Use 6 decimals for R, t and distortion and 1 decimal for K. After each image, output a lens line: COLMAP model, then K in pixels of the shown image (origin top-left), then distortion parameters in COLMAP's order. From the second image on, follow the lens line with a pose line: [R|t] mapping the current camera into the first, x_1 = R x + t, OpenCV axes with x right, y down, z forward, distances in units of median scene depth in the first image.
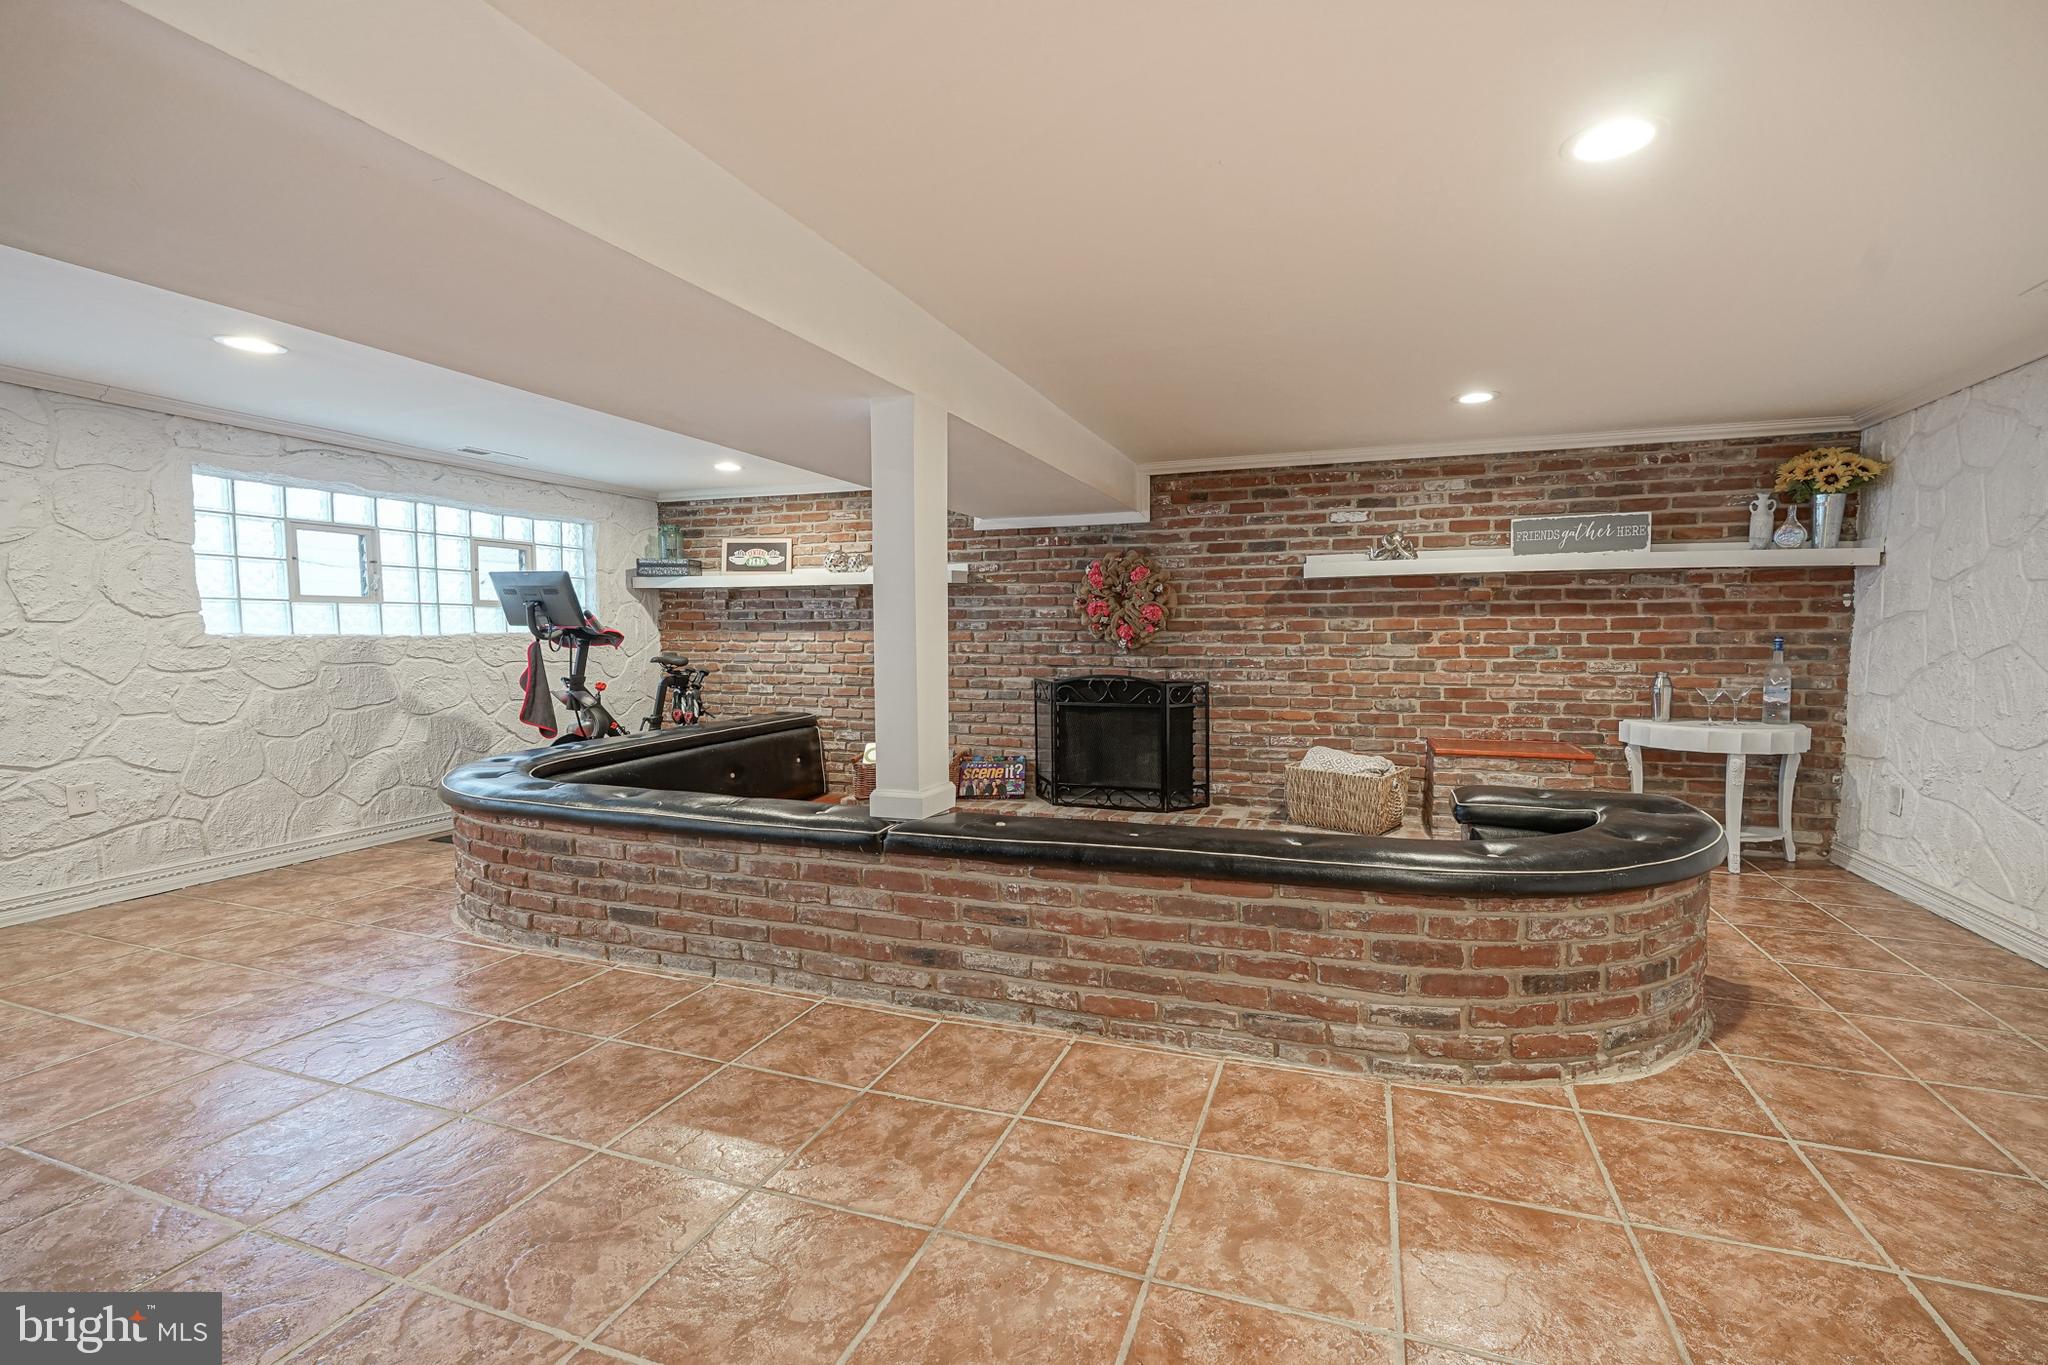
lens RADIAL K [[872.4, 0, 1048.5], [0, 872.4, 680.2], [0, 0, 1]] dist [-0.001433, 0.000803]
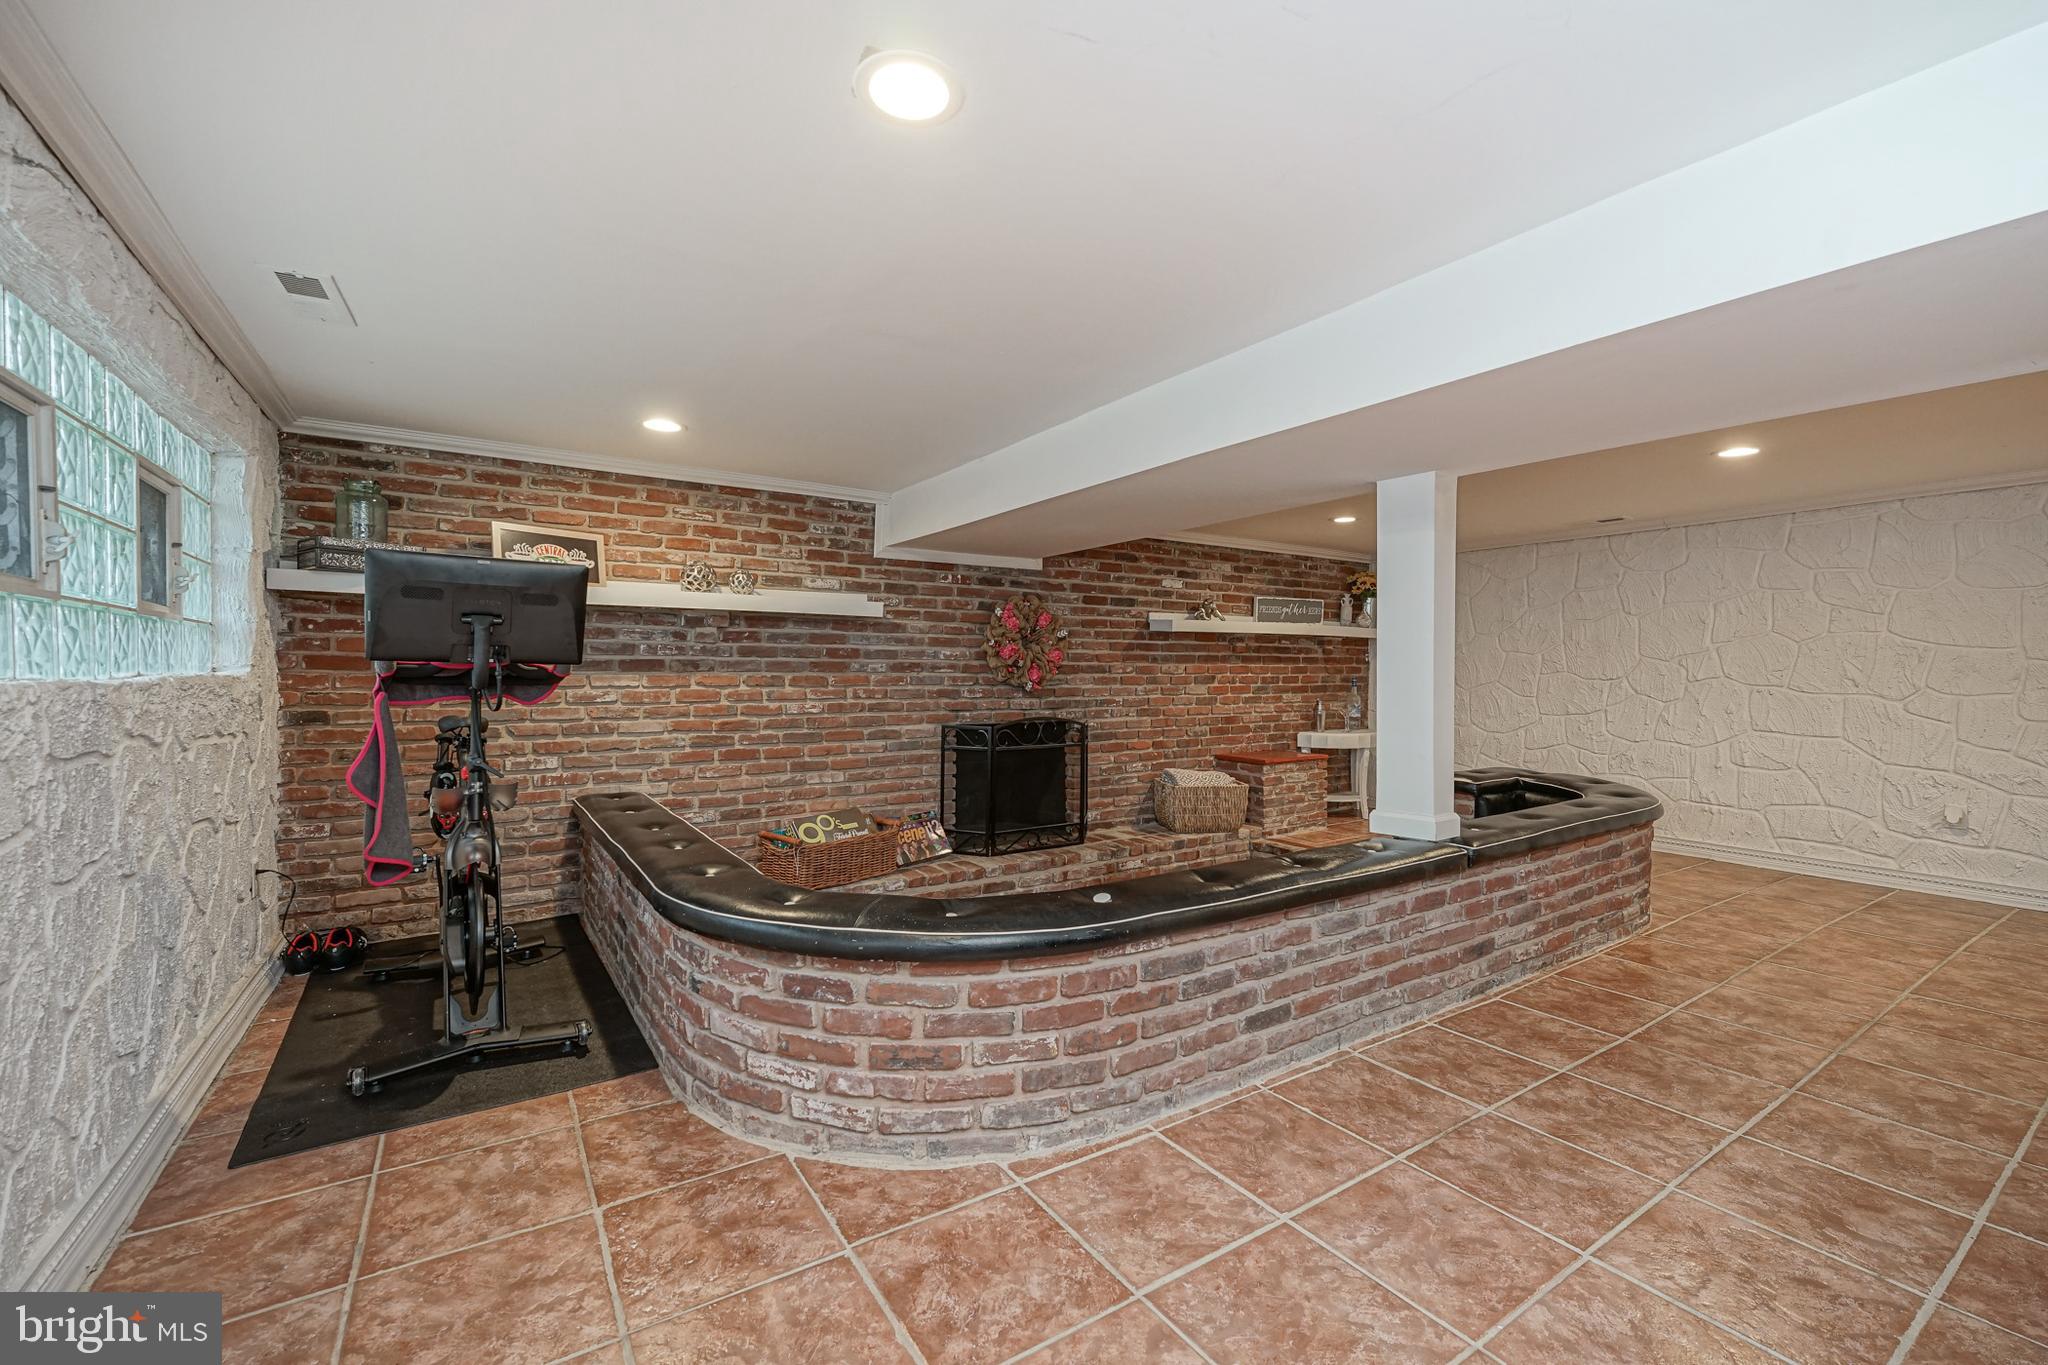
lens RADIAL K [[872.4, 0, 1048.5], [0, 872.4, 680.2], [0, 0, 1]] dist [-0.001433, 0.000803]
pose [[0.594631, -0.003778, 0.803990, -0.755915], [0.041367, 0.998808, -0.025901, -0.022463], [-0.802934, 0.048660, 0.594079, 0.392834]]
